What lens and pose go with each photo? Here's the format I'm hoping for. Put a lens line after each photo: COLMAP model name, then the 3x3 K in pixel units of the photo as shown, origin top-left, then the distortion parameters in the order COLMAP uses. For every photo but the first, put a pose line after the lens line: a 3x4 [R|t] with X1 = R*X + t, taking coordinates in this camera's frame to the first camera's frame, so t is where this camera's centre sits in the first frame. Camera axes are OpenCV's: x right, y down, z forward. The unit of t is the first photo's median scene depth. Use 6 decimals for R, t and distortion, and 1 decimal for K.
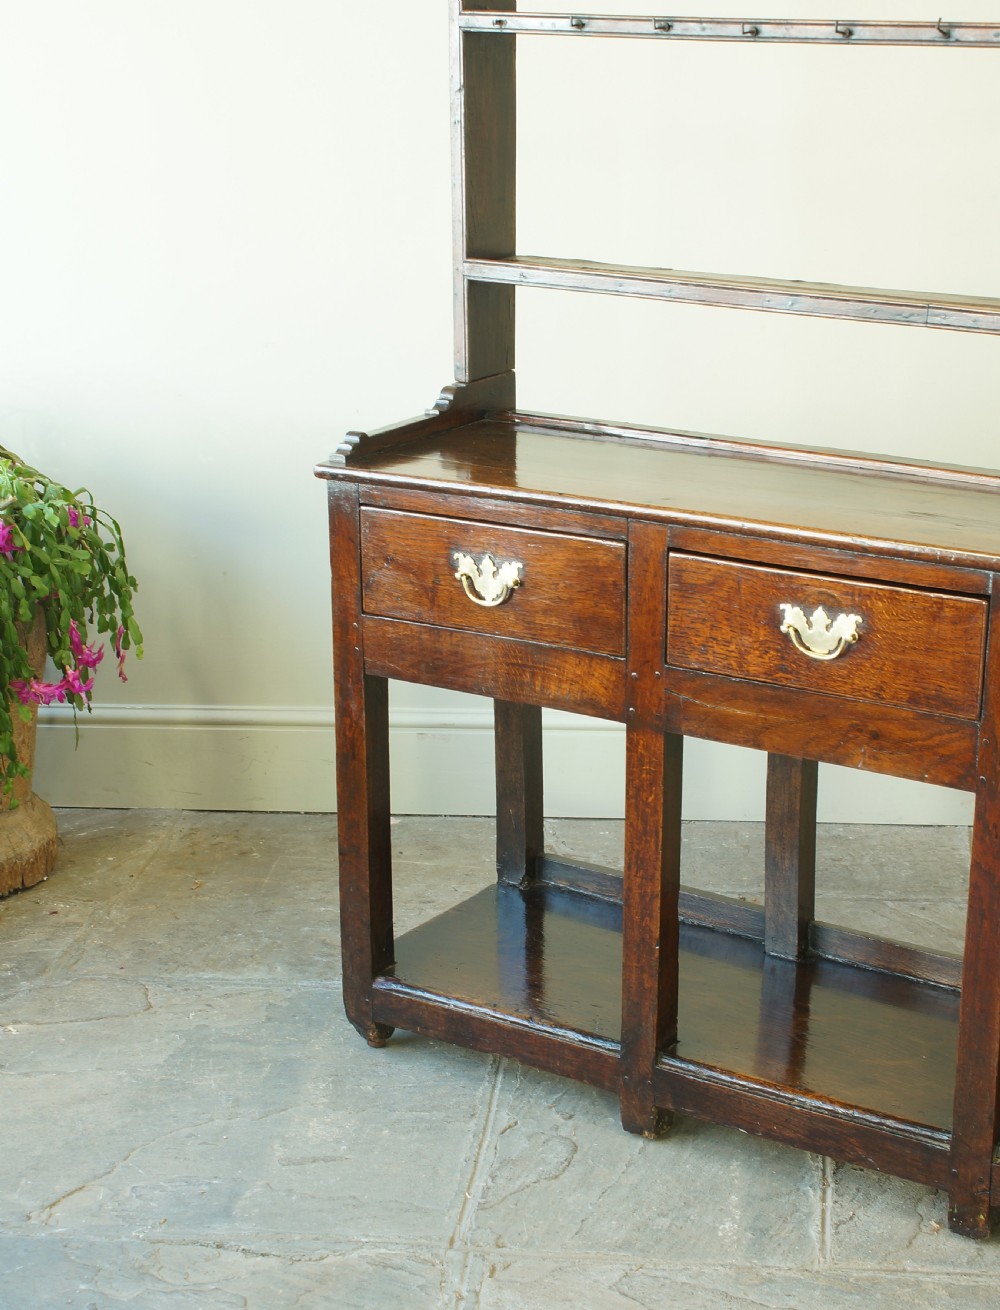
lens RADIAL K [[2372.6, 0, 499.9], [0, 2372.6, 744.5], [0, 0, 1]] dist [-0.042393, 0.019422]
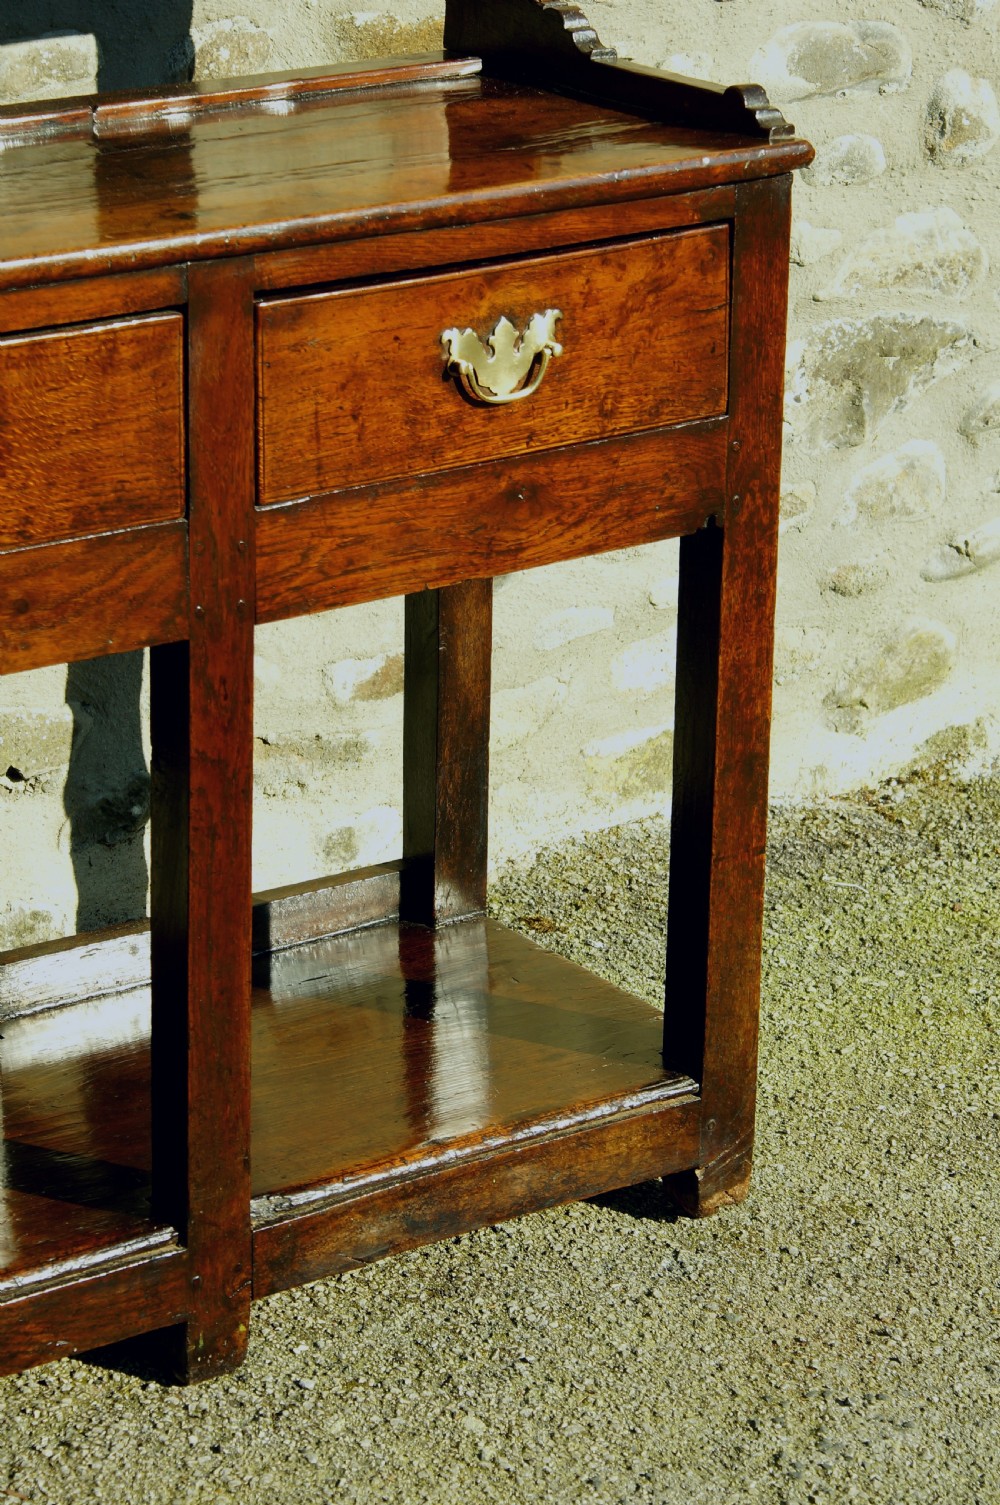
lens RADIAL K [[4283.6, 0, 500.0], [0, 4283.6, 752.5], [0, 0, 1]] dist [0.084803, -0.121420]
pose [[0.352654, -0.312640, 0.881981, -0.666250], [0.282278, 0.934171, 0.218273, -0.151303], [-0.892163, 0.171989, 0.417691, 0.443467]]
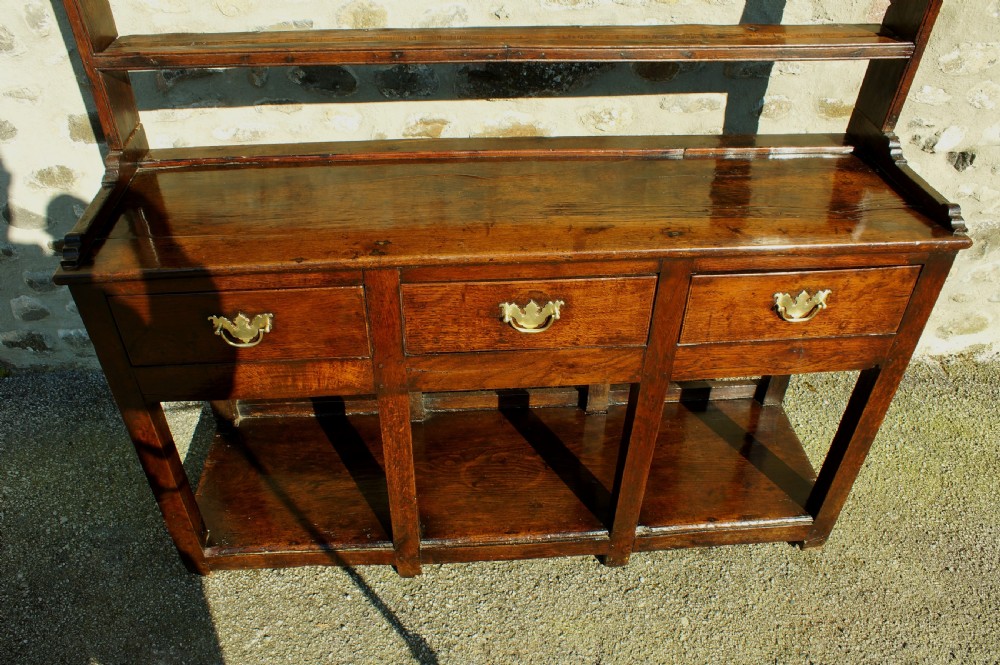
lens RADIAL K [[774.8, 0, 489.5], [0, 774.8, 338.6], [0, 0, 1]] dist [-0.162743, 0.140242]
pose [[0.788924, -0.377683, 0.484721, -0.102377], [0.188127, 0.899391, 0.394593, -0.204458], [-0.584985, -0.220115, 0.780604, 0.611048]]
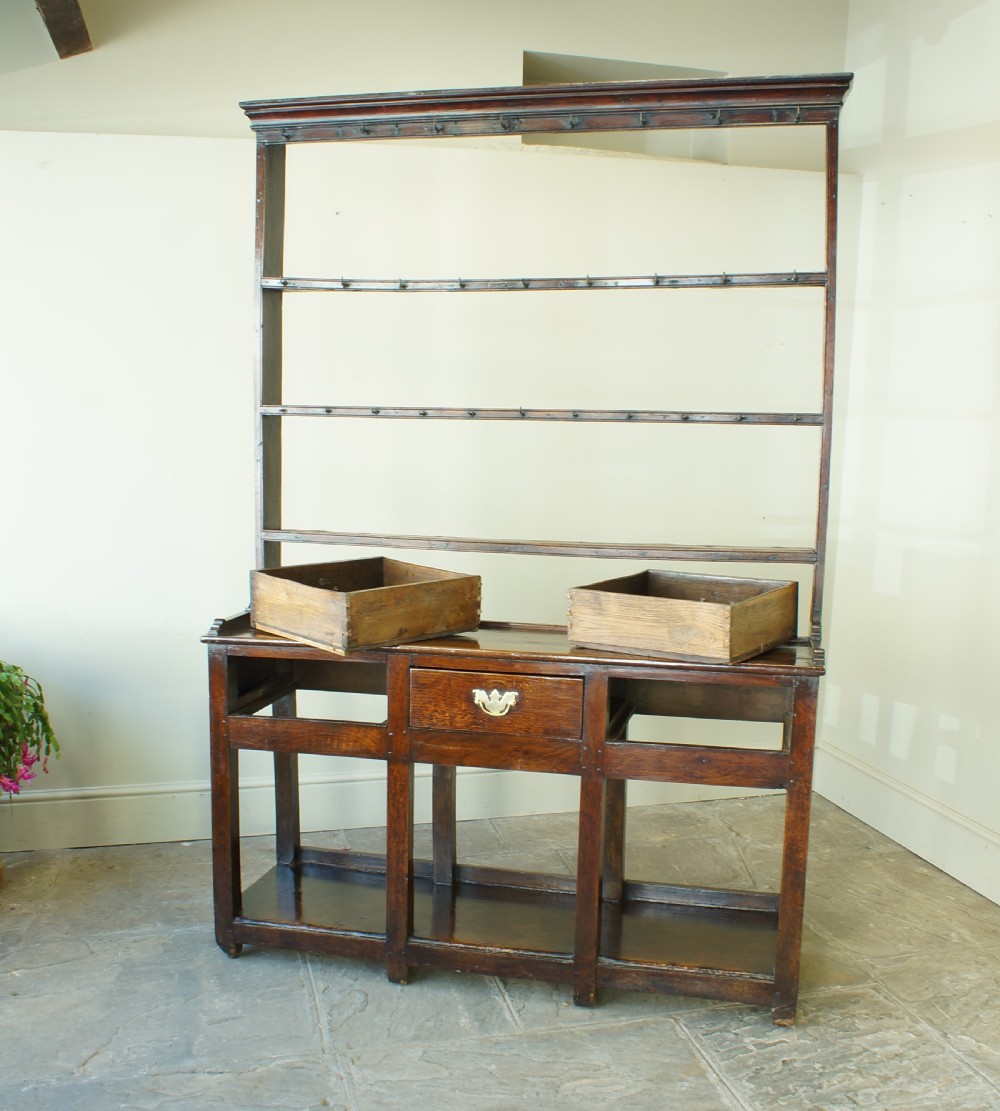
lens RADIAL K [[1220.8, 0, 498.2], [0, 1220.8, 600.6], [0, 0, 1]] dist [-0.144757, 0.118079]
pose [[0.934249, -0.028630, 0.355469, -0.206533], [0.093926, 0.981333, -0.167820, 0.037433], [-0.344029, 0.190174, 0.919499, 0.044970]]
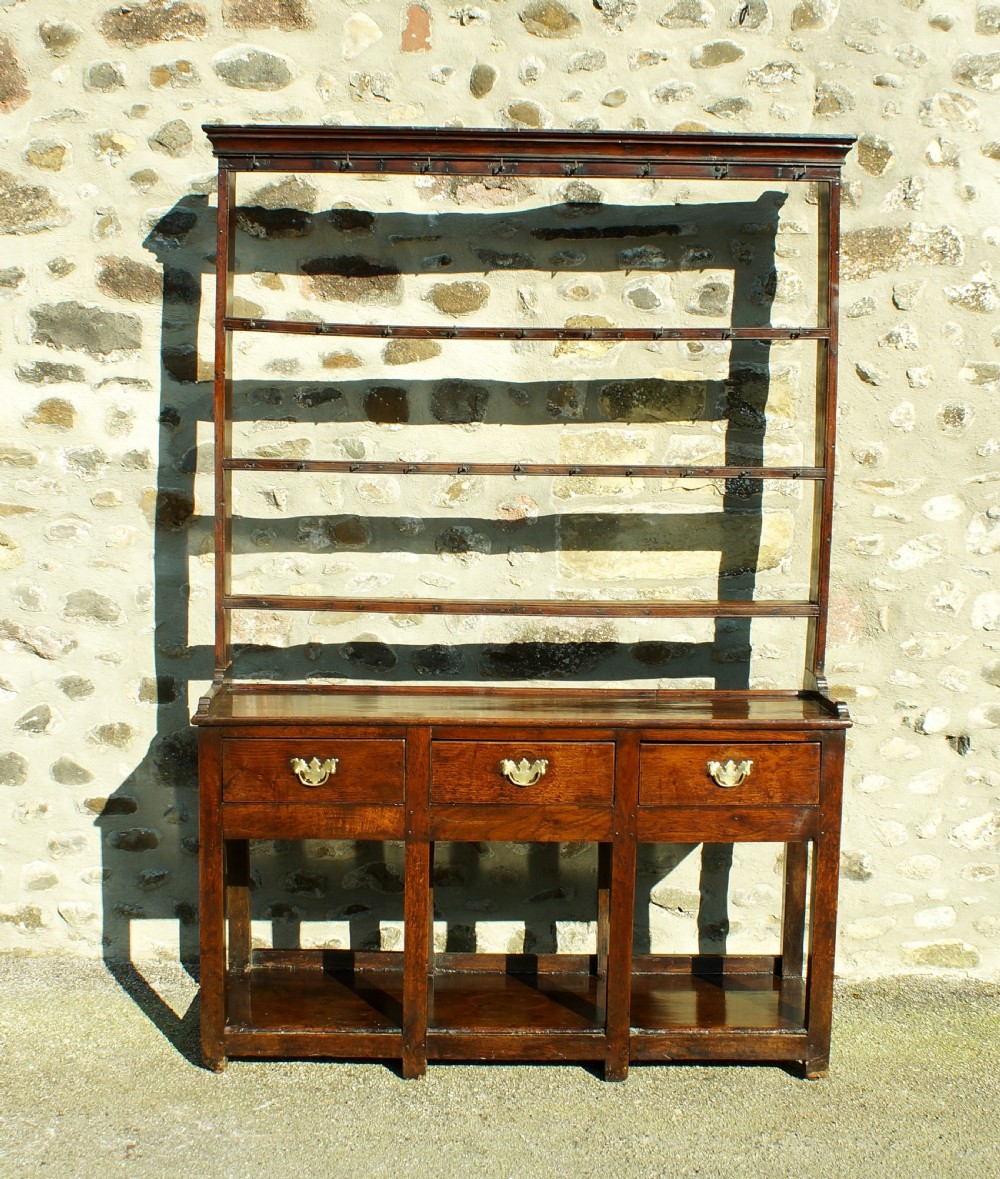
lens RADIAL K [[1690.1, 0, 494.9], [0, 1690.1, 610.6], [0, 0, 1]] dist [-0.147936, 0.139512]
pose [[0.821422, -0.051836, 0.567960, -0.606238], [0.165972, 0.974485, -0.151102, 0.025600], [-0.545636, 0.218384, 0.809067, -0.109428]]
